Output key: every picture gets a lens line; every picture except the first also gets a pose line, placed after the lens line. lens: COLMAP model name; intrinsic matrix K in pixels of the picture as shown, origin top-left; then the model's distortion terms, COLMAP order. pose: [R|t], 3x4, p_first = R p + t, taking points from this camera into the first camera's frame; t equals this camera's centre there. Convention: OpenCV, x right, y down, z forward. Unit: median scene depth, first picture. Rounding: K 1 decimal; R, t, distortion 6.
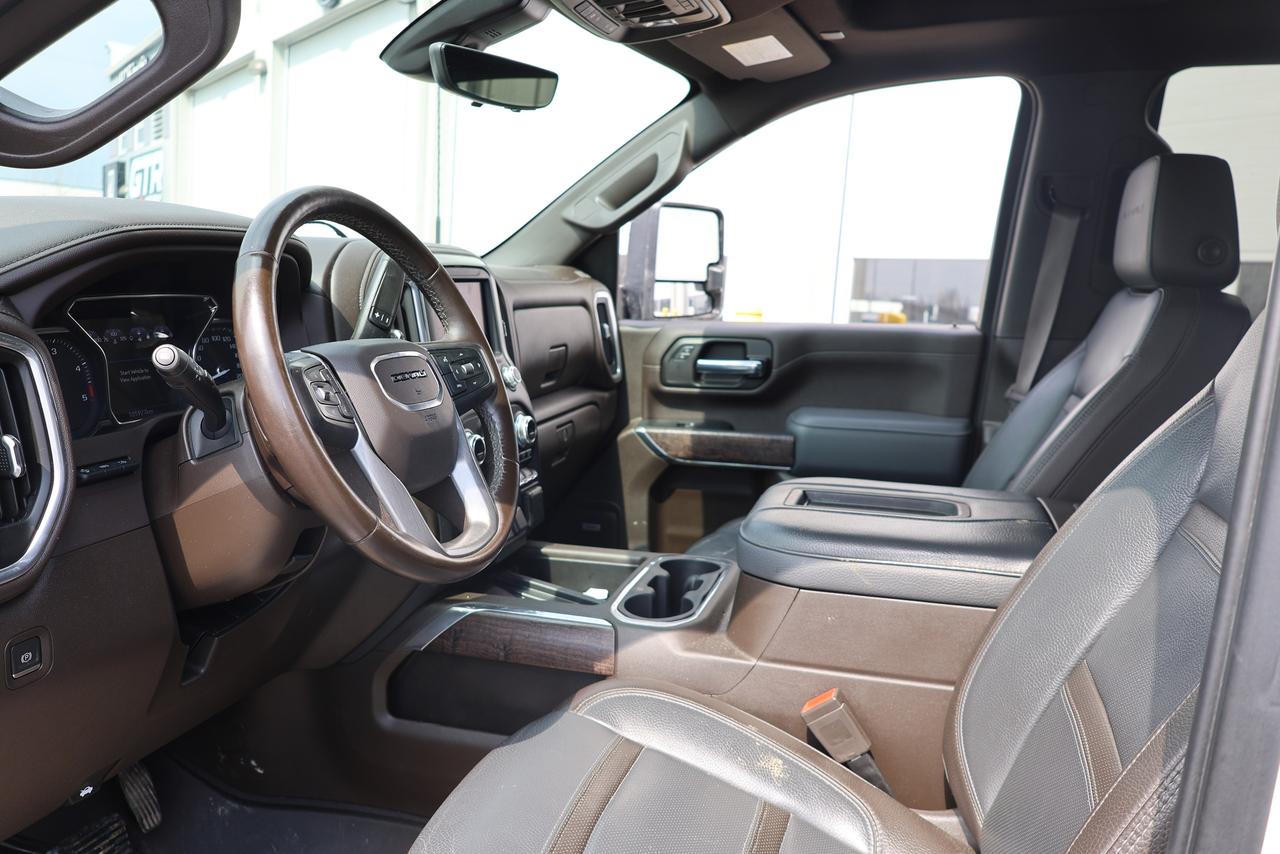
lens RADIAL K [[1056.6, 0, 640.0], [0, 1056.6, 427.0], [0, 0, 1]] dist [-0.040223, -0.000237]
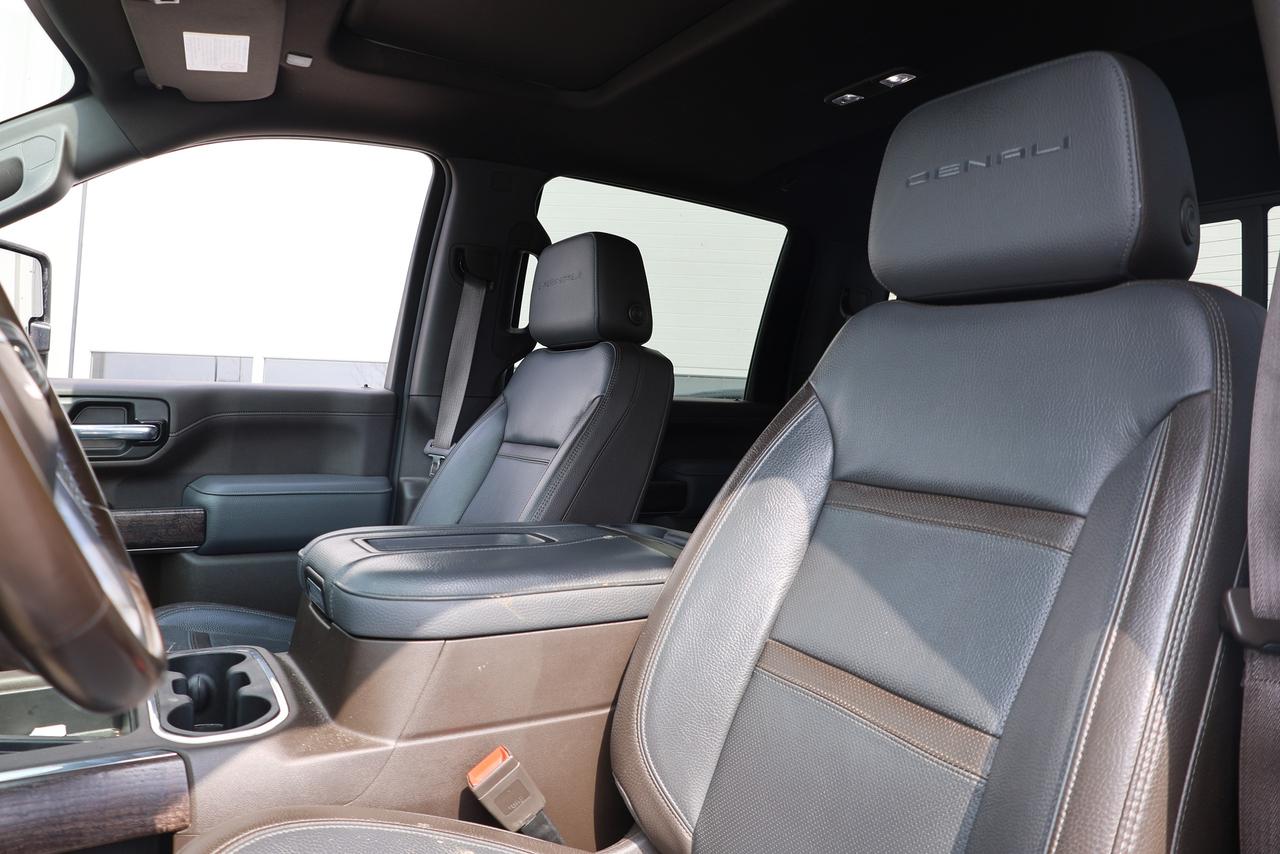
lens RADIAL K [[893.2, 0, 640.0], [0, 893.2, 427.0], [0, 0, 1]] dist [-0.005466, 0.005777]
pose [[0.657706, -0.007809, 0.753234, -0.200343], [0.094406, 0.992917, -0.072139, 0.033868], [-0.747335, 0.118556, 0.653785, 0.270709]]
